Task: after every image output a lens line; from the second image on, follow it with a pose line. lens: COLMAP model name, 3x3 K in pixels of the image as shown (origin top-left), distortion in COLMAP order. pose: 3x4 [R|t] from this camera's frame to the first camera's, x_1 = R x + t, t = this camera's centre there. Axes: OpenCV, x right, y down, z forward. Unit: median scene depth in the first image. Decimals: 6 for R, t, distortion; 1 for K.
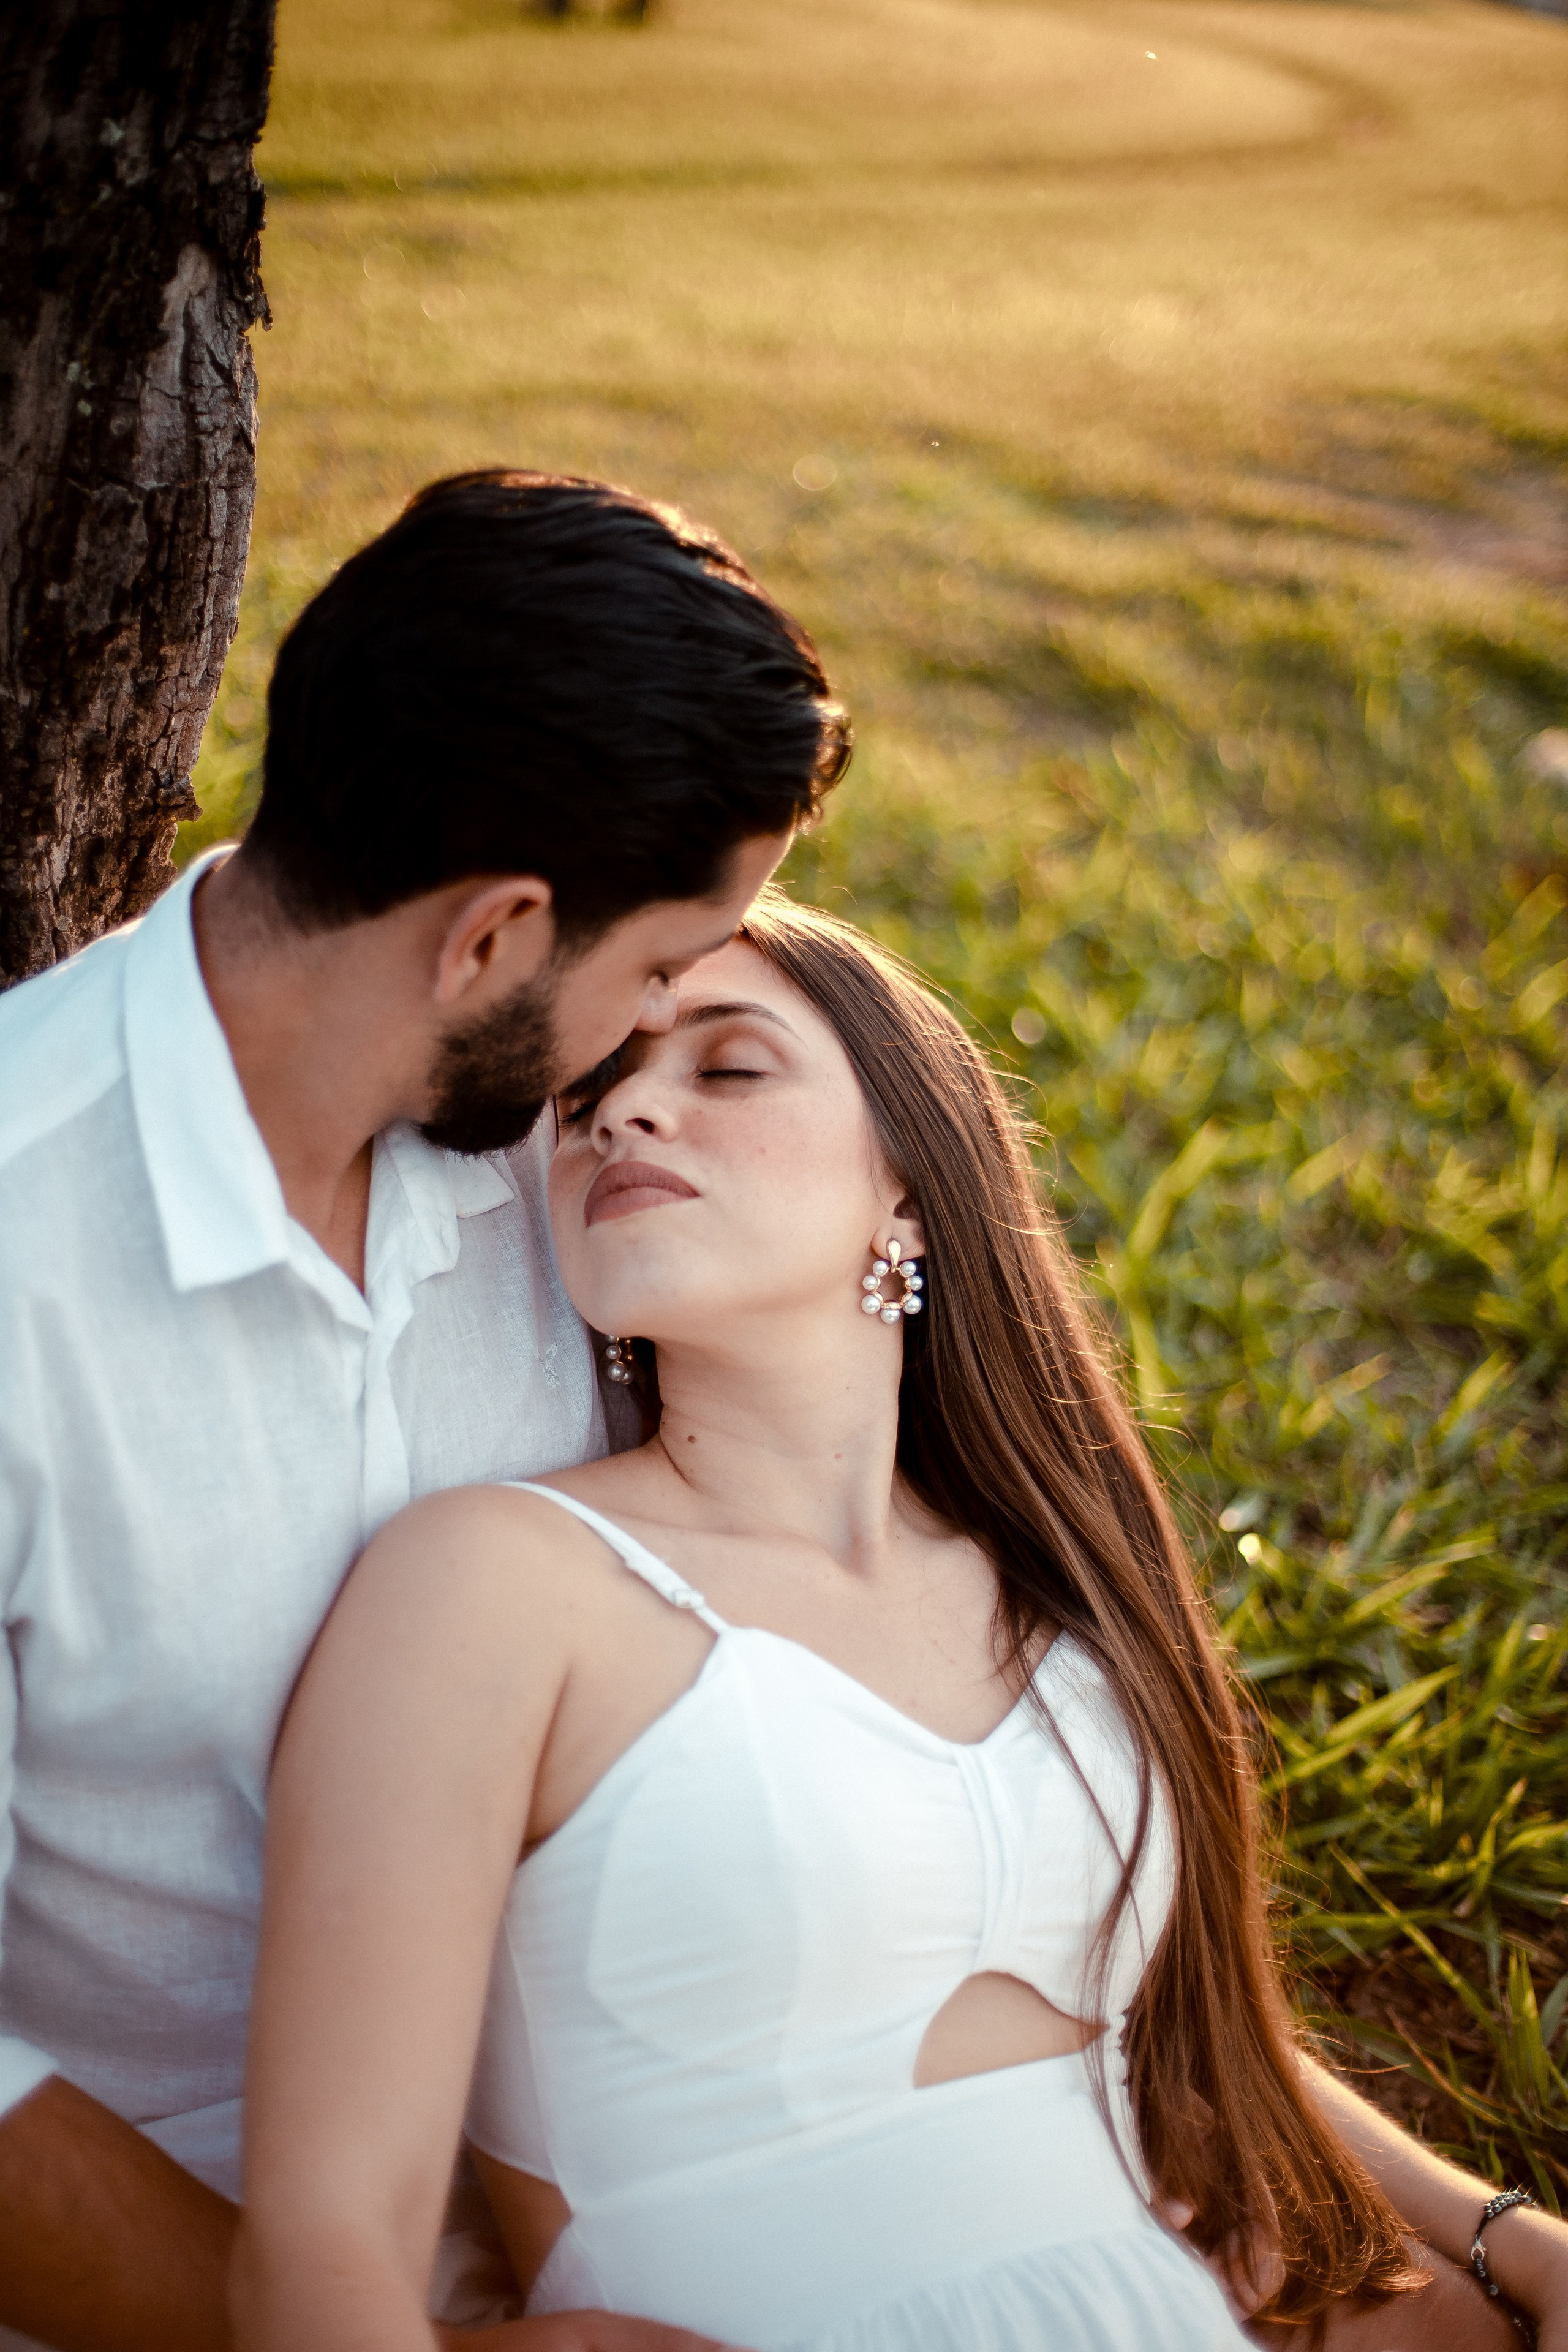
lens RADIAL K [[3417.6, 0, 1002.2], [0, 3417.6, 1018.6], [0, 0, 1]] dist [-0.124680, 0.000000]
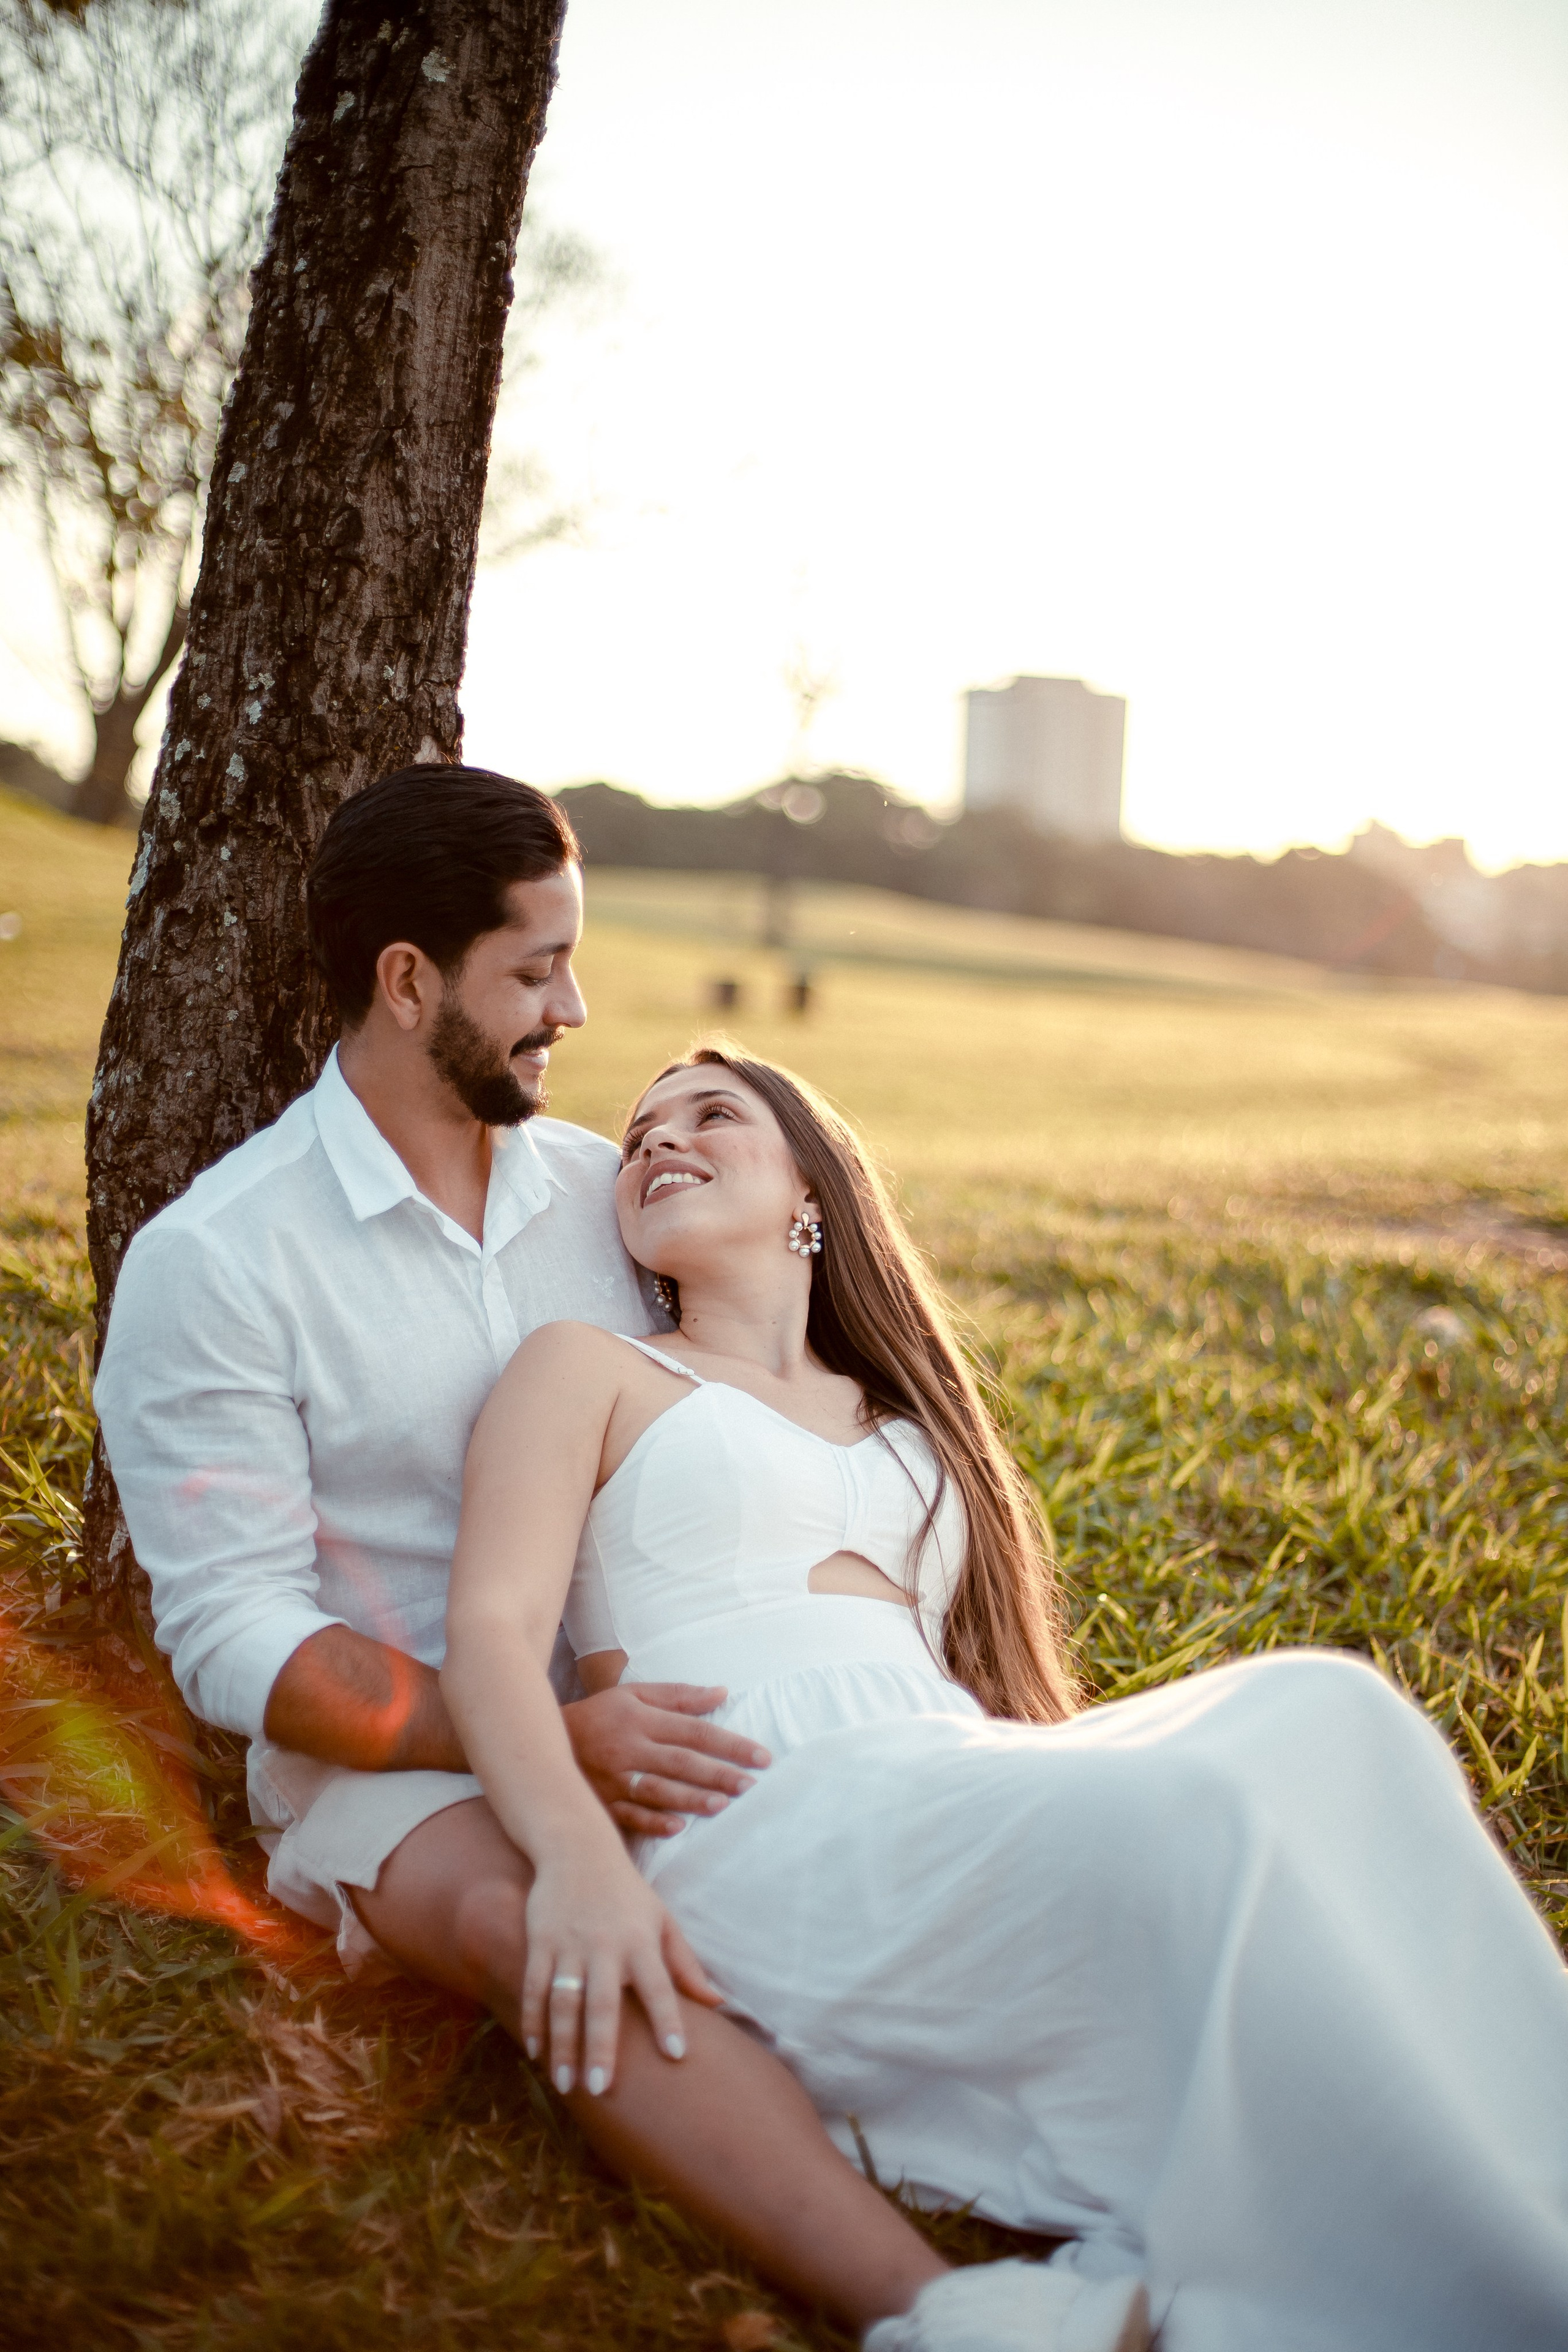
lens RADIAL K [[3417.6, 0, 789.9], [0, 3417.6, 1172.9], [0, 0, 1]] dist [-0.124680, 0.000000]
pose [[0.992050, -0.053423, -0.113938, 0.175975], [0.022060, 0.965222, -0.260501, 0.535337], [0.123892, 0.255916, 0.958727, -0.800312]]
